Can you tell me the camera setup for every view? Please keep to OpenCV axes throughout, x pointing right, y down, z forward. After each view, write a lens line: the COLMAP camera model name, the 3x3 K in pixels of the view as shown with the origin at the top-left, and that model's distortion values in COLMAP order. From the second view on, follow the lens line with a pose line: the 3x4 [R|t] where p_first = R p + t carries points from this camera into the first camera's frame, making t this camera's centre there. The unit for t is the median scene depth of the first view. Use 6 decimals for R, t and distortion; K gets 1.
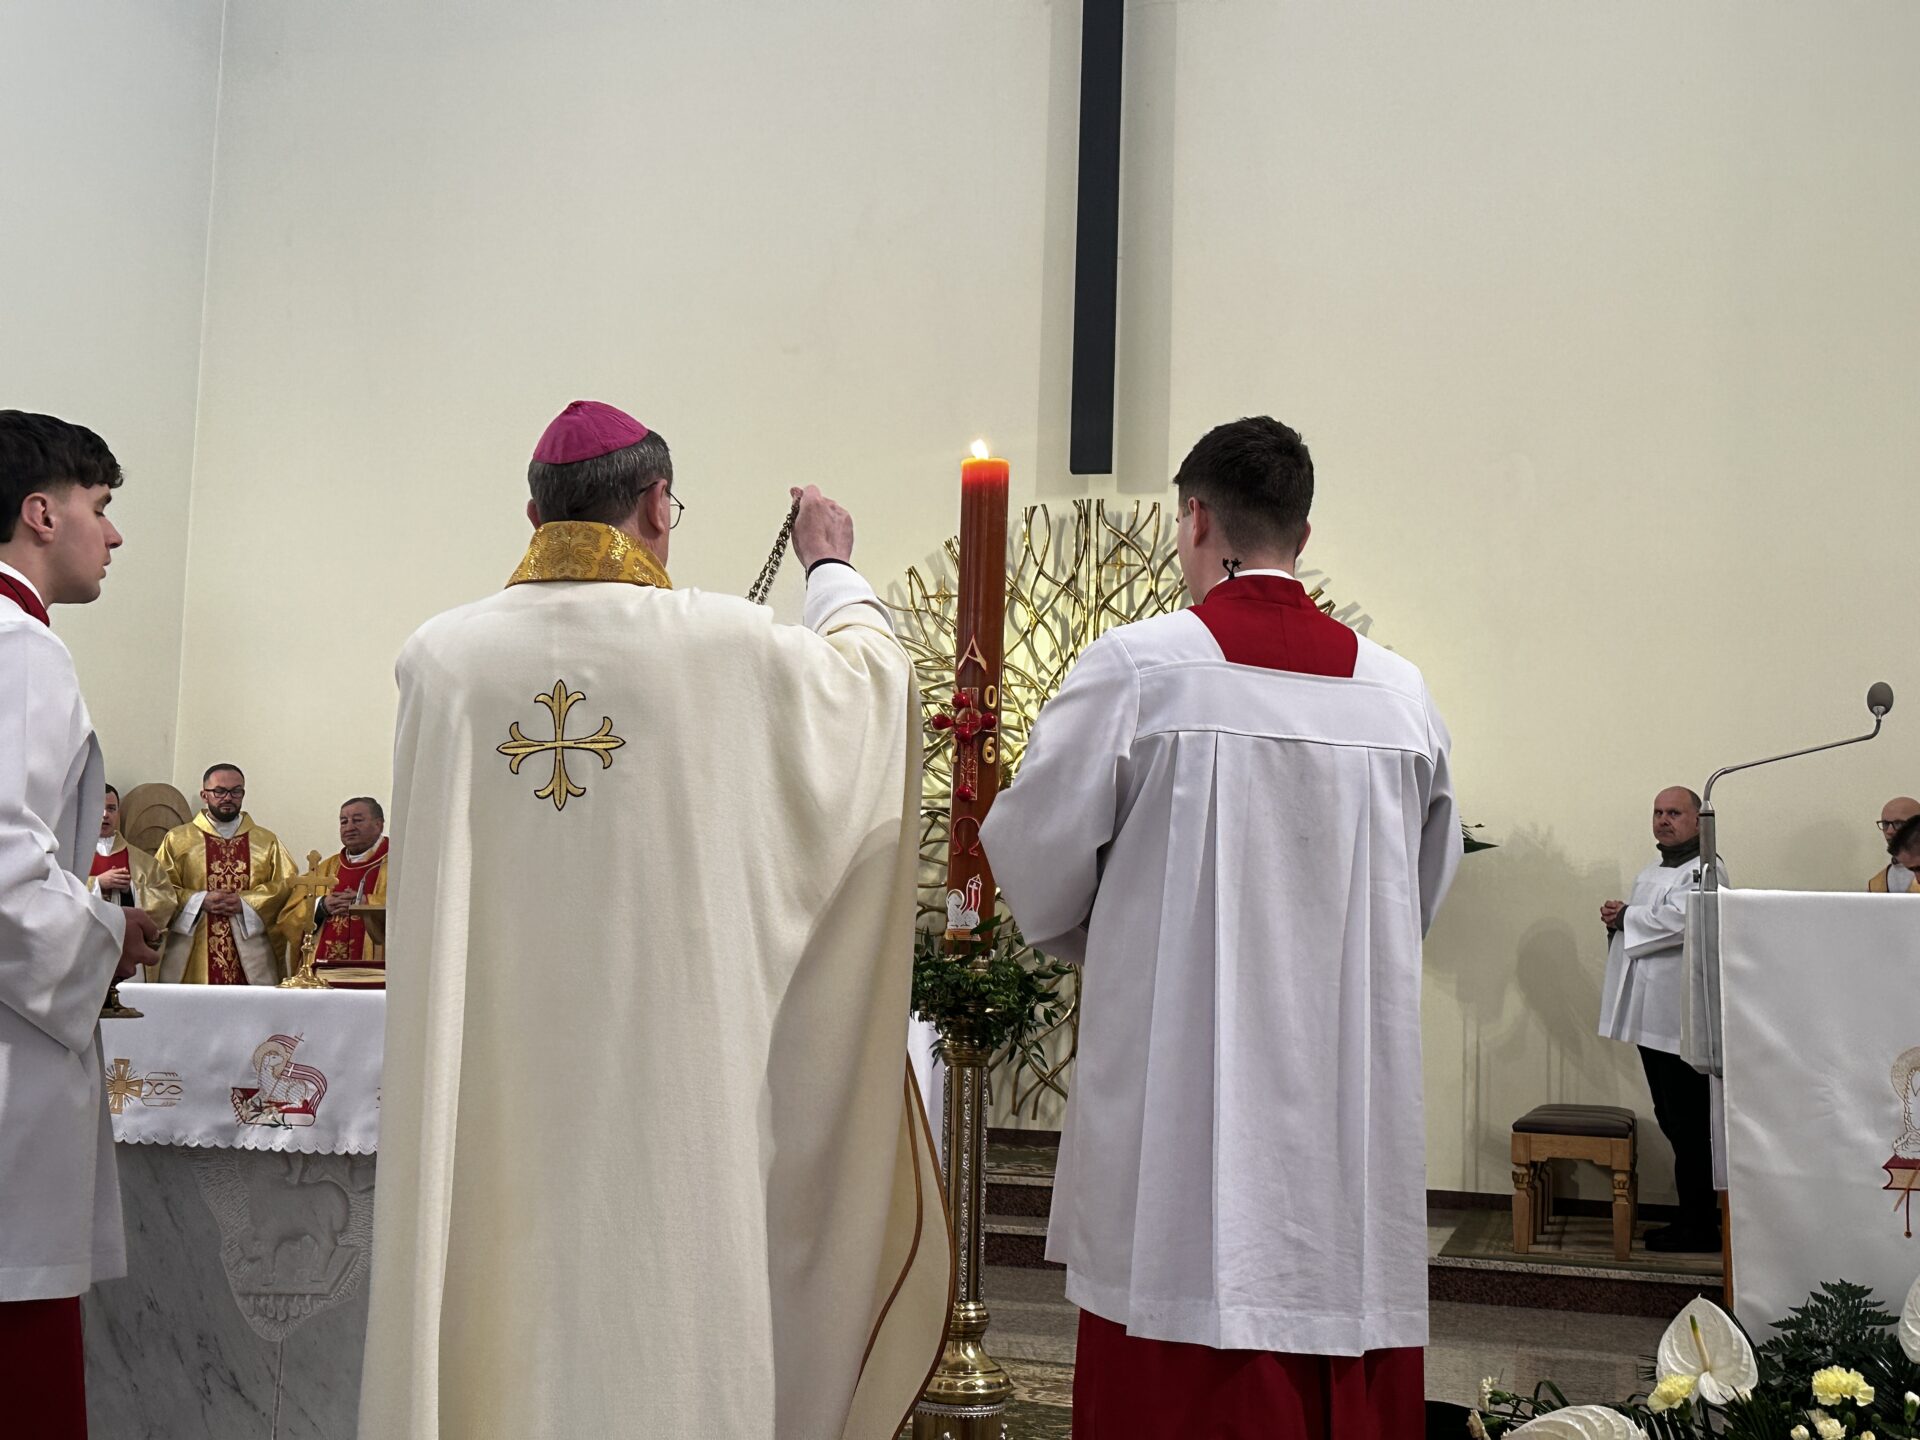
lens RADIAL K [[2219.5, 0, 962.7], [0, 2219.5, 709.3], [0, 0, 1]] dist [0.250132, -0.657247]
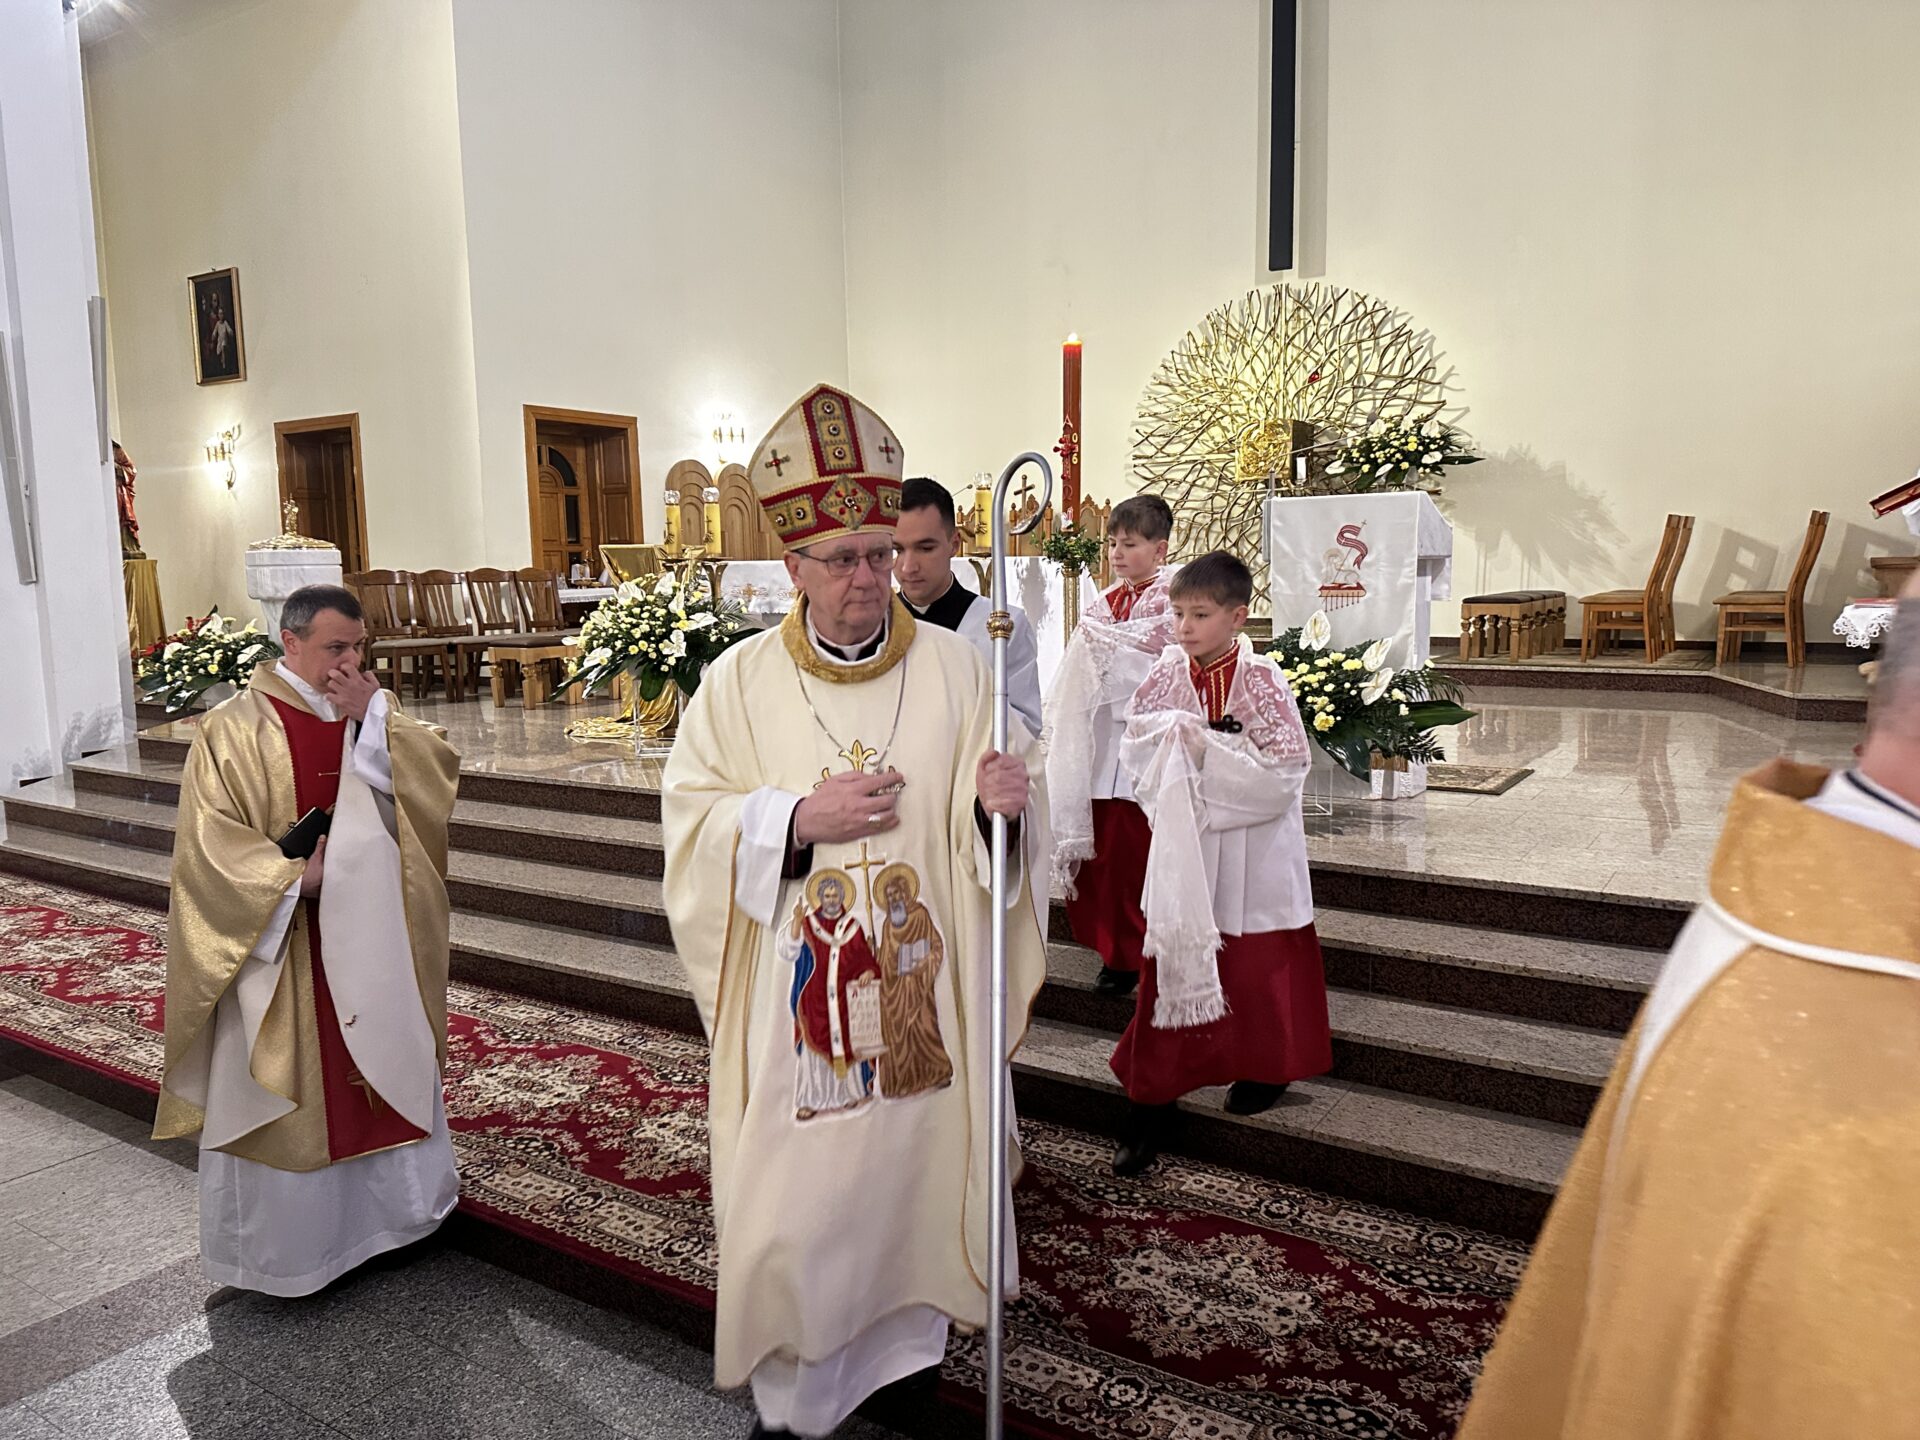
lens RADIAL K [[1341.8, 0, 960.0], [0, 1341.8, 720.0], [0, 0, 1]] dist [0.187380, -0.423566]
pose [[0.955226, -0.012038, -0.295632, 0.182113], [0.082054, 0.970759, 0.225599, -0.027643], [0.284271, -0.239756, 0.928282, -0.313396]]
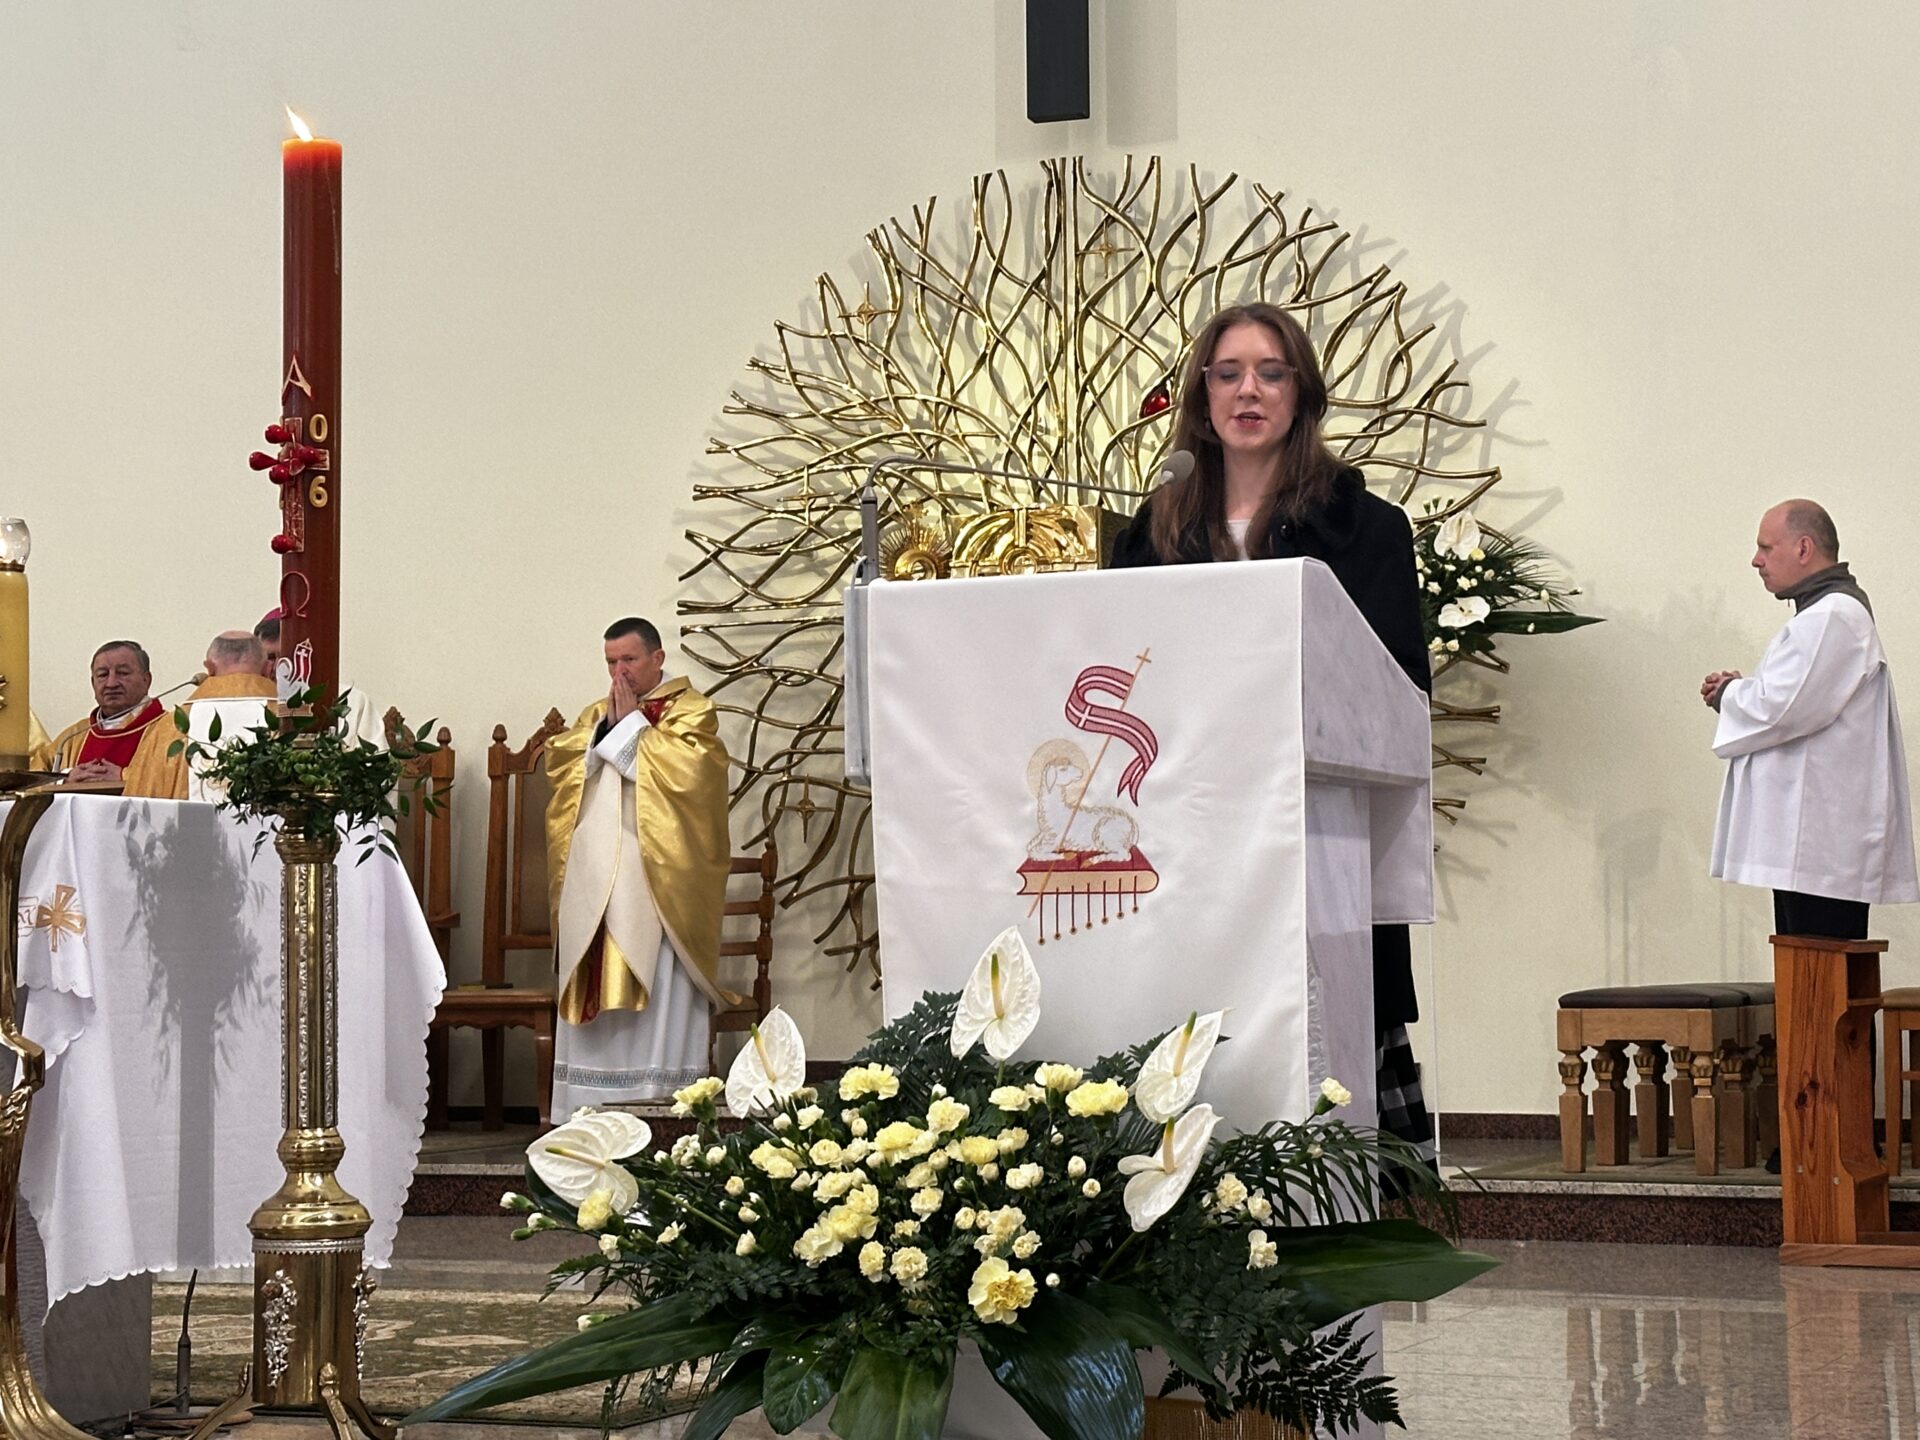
lens RADIAL K [[3595.0, 0, 960.0], [0, 3595.0, 720.0], [0, 0, 1]] dist [0.169630, -0.137076]
pose [[0.990443, -0.050363, -0.128399, 0.217512], [0.057754, 0.996842, 0.054500, 0.022590], [0.125249, -0.061395, 0.990224, -0.169163]]
